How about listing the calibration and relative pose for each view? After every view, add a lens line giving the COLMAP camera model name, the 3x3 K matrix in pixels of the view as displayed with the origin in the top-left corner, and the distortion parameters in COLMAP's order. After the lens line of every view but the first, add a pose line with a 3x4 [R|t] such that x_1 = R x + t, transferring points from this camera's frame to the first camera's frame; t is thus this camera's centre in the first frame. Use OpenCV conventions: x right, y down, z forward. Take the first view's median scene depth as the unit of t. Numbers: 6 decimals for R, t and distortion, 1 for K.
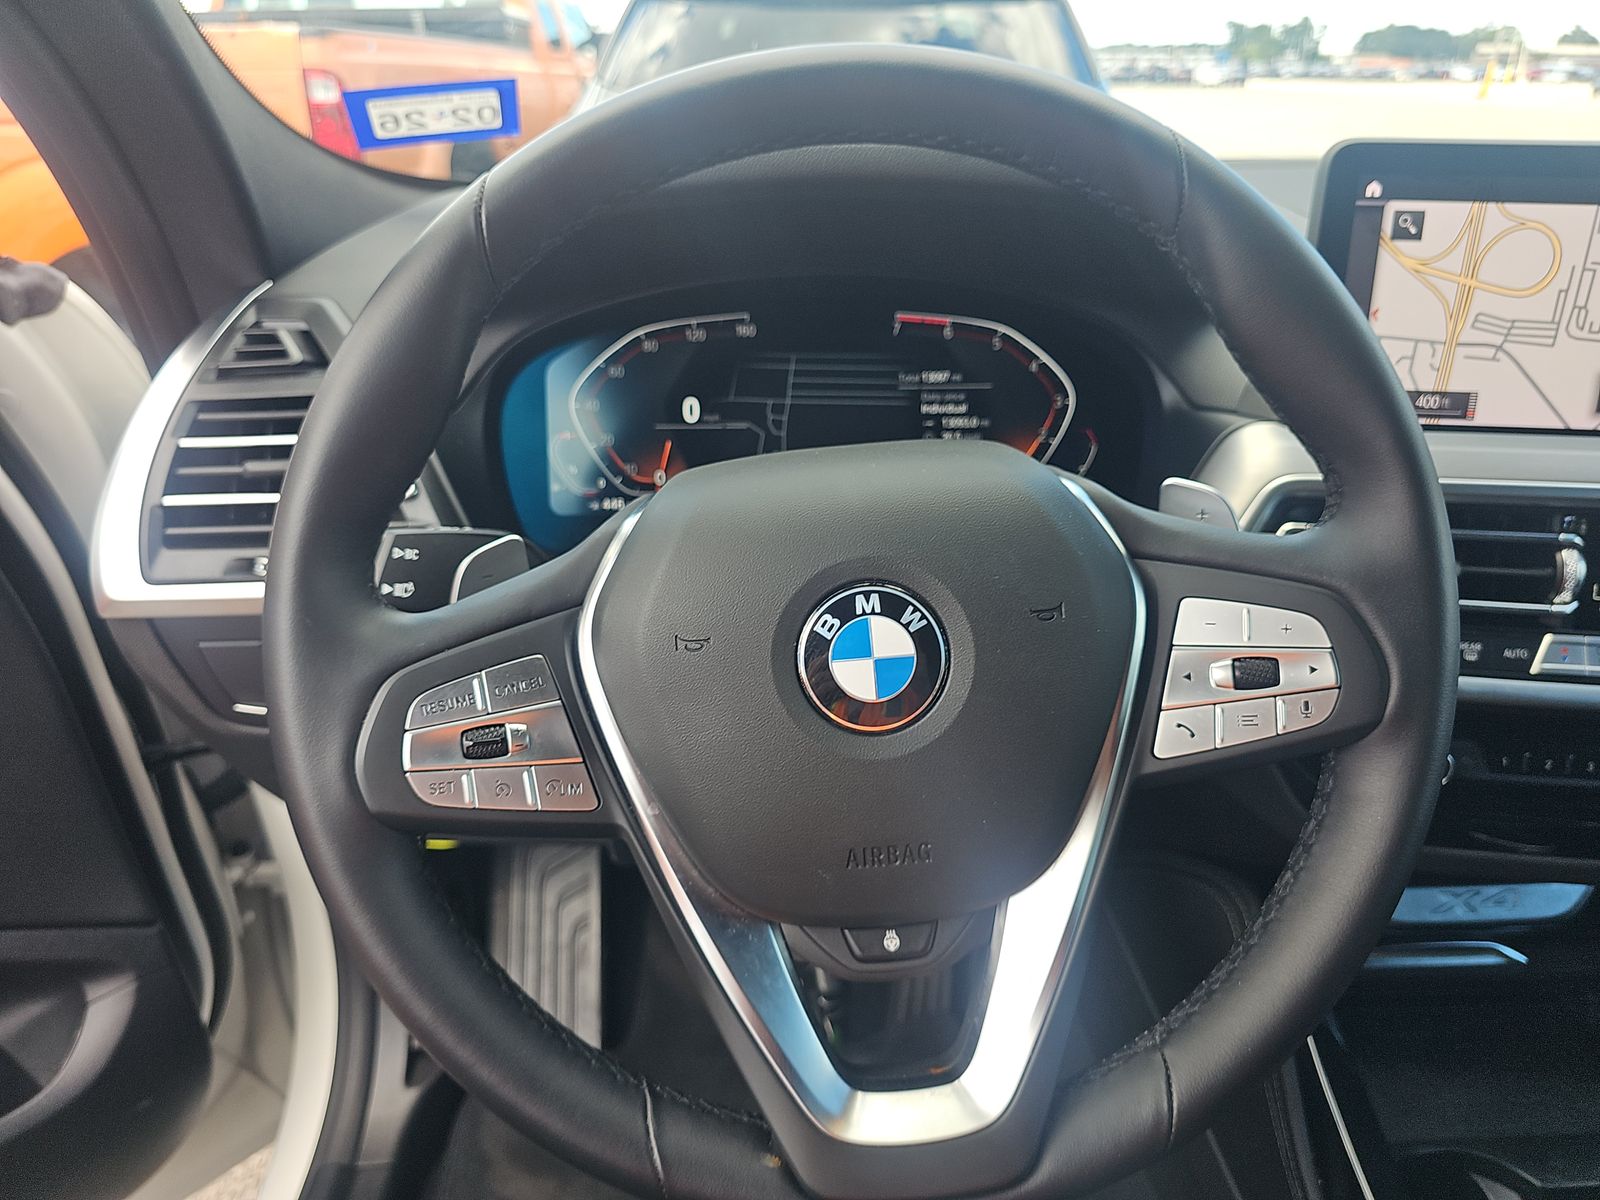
lens RADIAL K [[1072.7, 0, 802.2], [0, 1072.7, 622.0], [0, 0, 1]] dist [-0.003190, -0.025169]
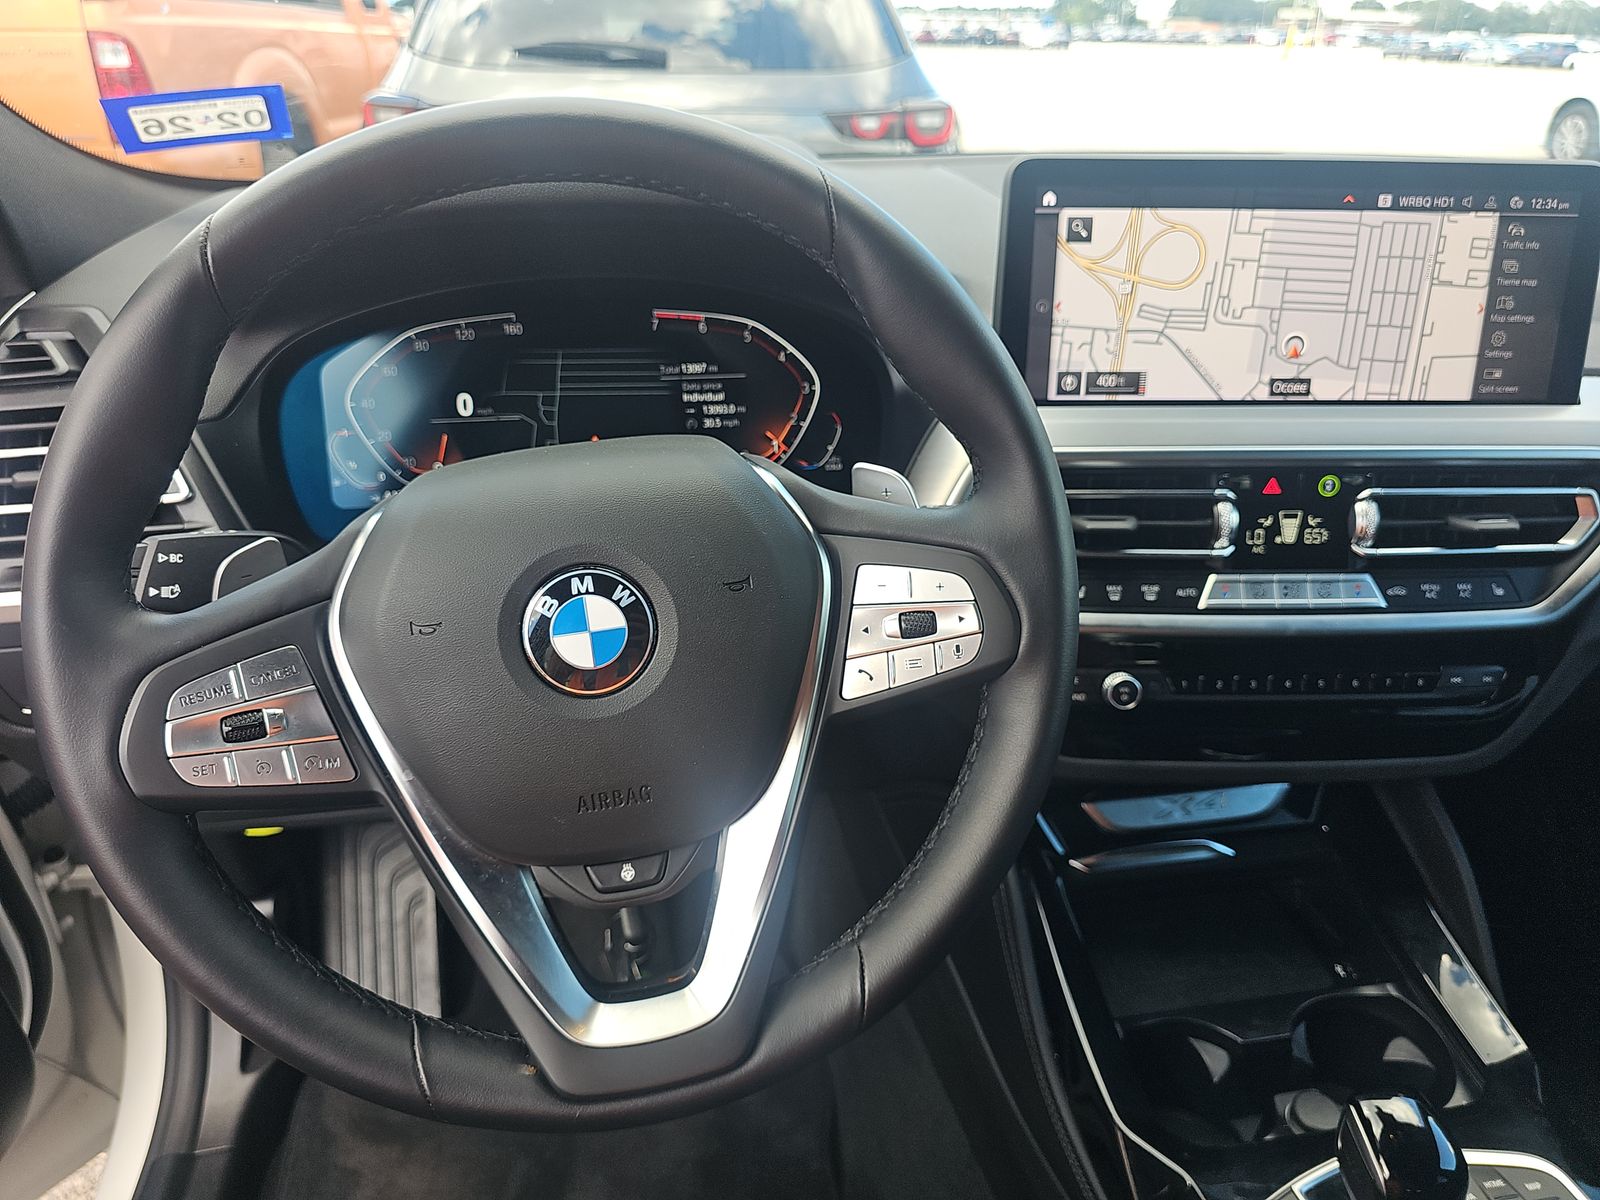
lens RADIAL K [[1087.9, 0, 834.9], [0, 1087.9, 602.4], [0, 0, 1]] dist [0.012087, -0.036979]
pose [[0.989843, -0.055713, 0.130794, 0.126884], [0.053359, 0.998345, 0.021437, -0.006226], [-0.131772, -0.014240, 0.991178, -0.147960]]
